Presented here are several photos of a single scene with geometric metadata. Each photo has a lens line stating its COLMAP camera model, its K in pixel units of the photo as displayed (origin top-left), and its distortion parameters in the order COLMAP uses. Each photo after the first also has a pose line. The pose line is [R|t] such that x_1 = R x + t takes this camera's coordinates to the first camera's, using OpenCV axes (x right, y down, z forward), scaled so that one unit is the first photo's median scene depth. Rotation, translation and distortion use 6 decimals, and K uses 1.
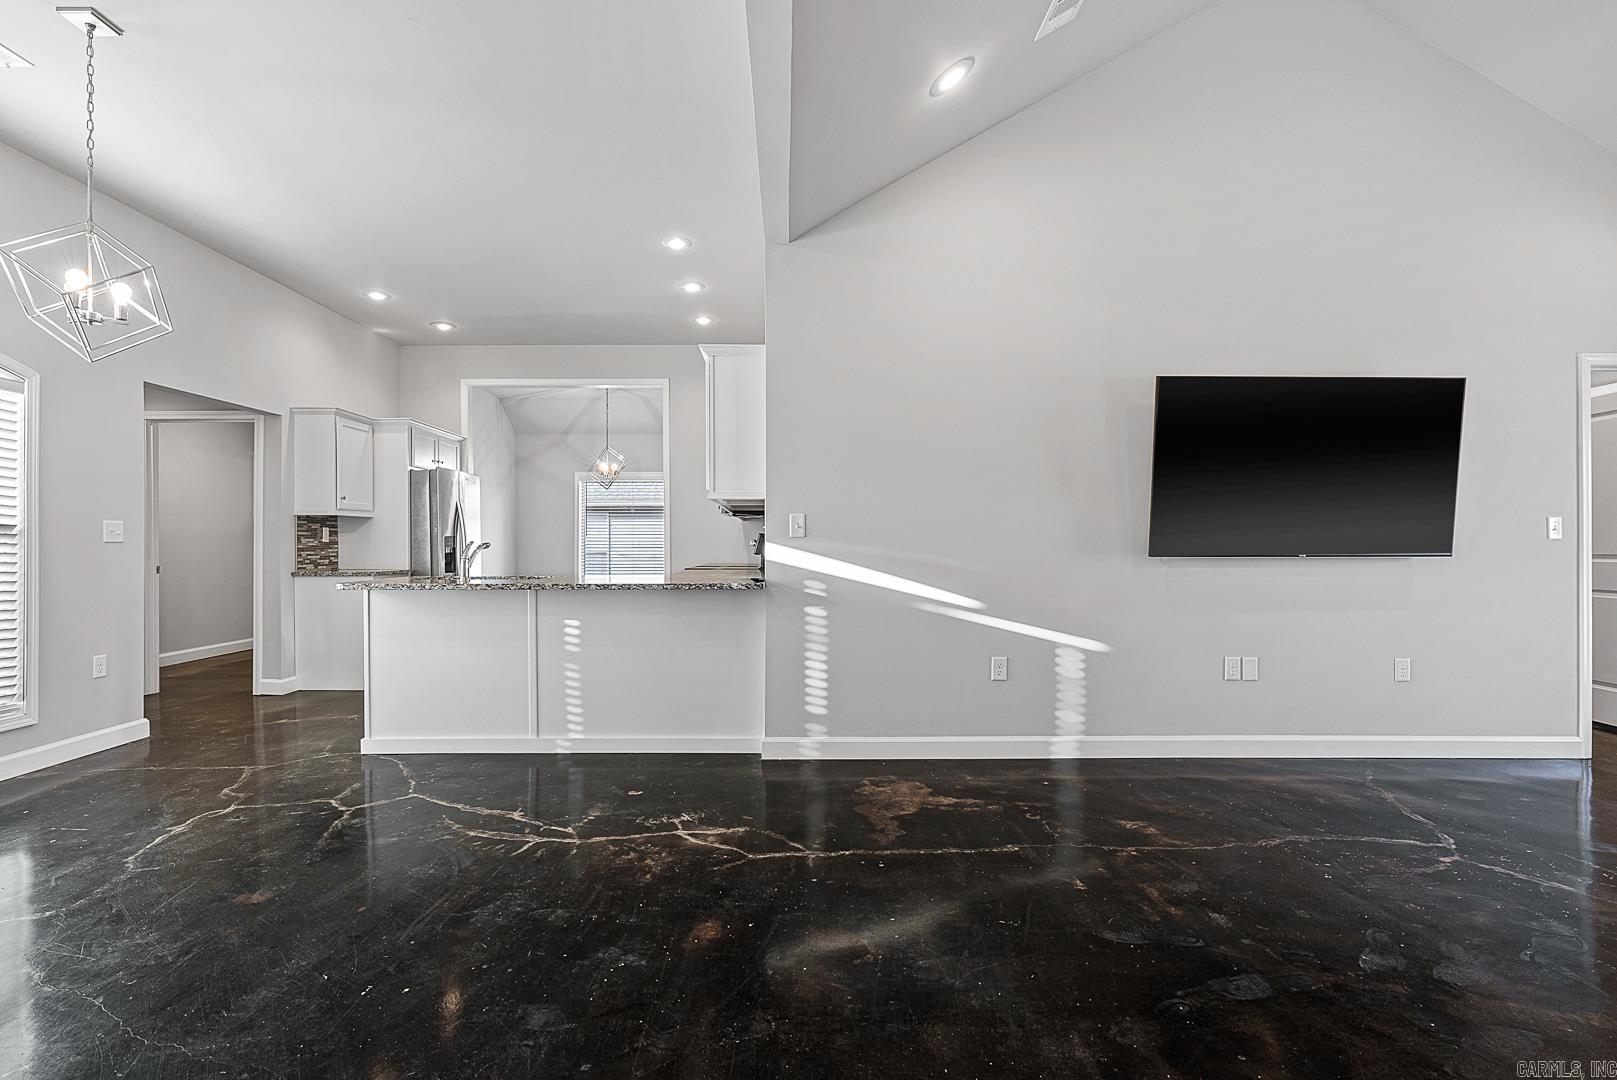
lens RADIAL K [[771.2, 0, 766.6], [0, 771.2, 540.9], [0, 0, 1]] dist [-0.002220, 0.000313]
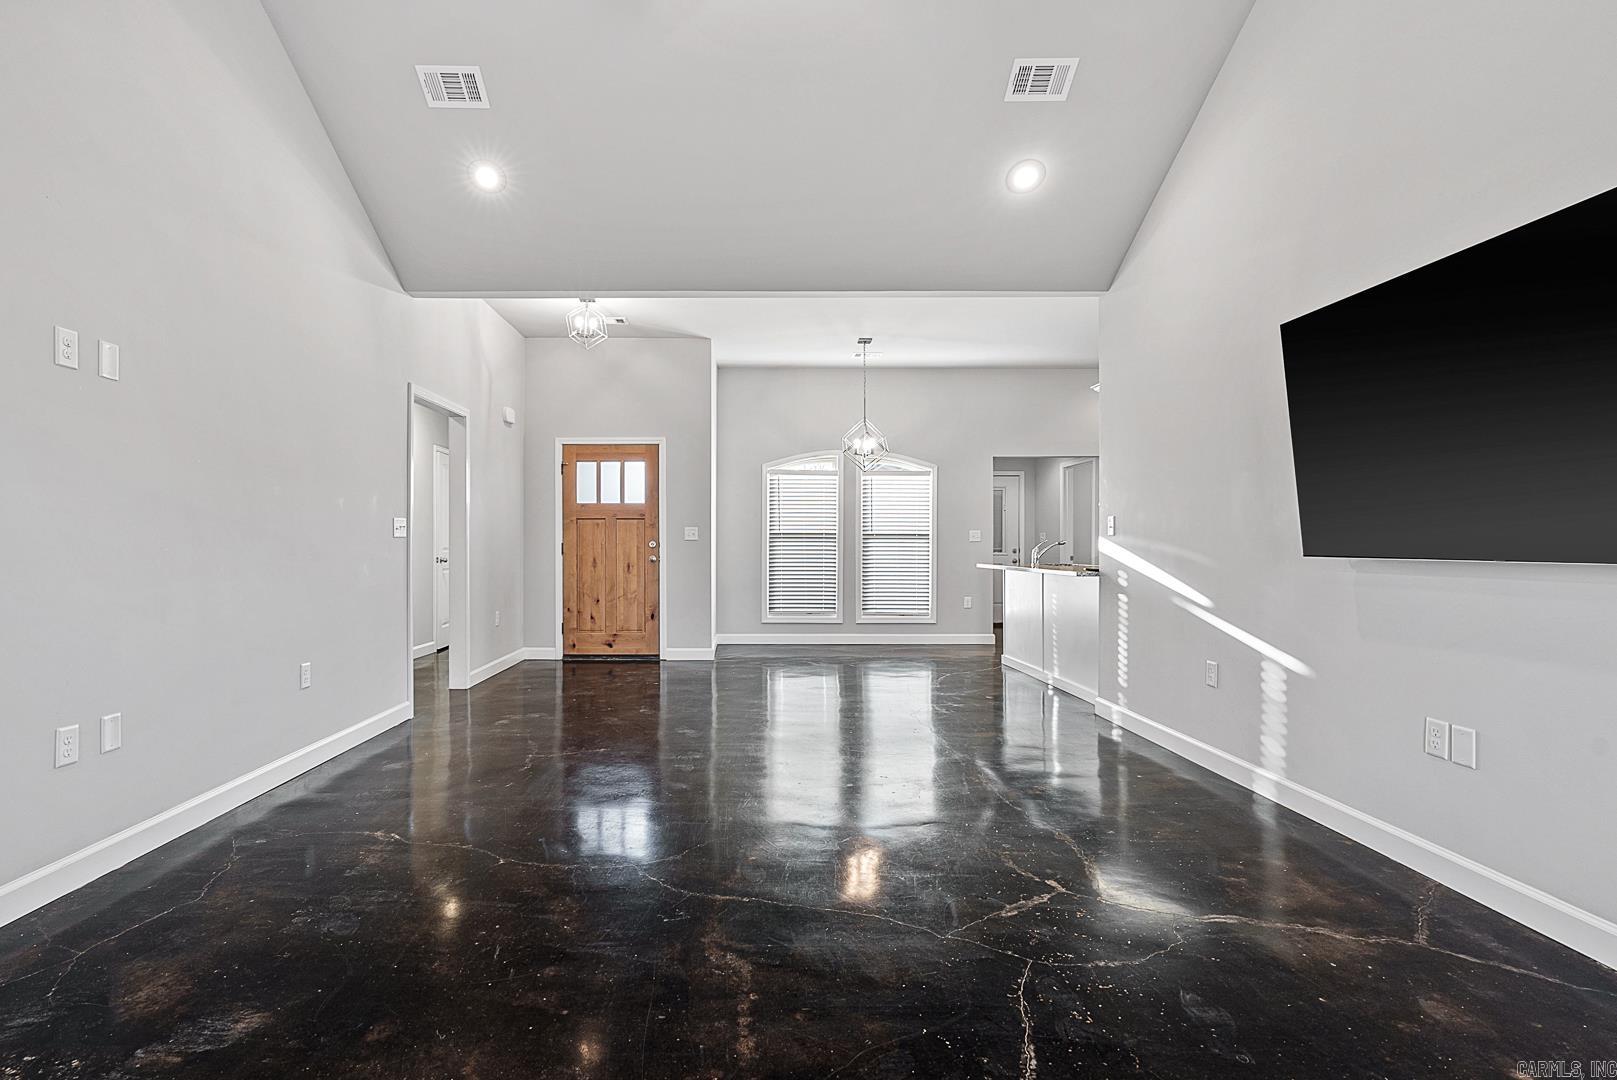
lens RADIAL K [[771.2, 0, 766.6], [0, 771.2, 540.9], [0, 0, 1]] dist [-0.002220, 0.000313]
pose [[0.024001, -0.006530, -0.999691, 1.205743], [-0.002568, 0.999975, -0.006593, 0.015195], [0.999709, 0.002725, 0.023983, 0.438222]]
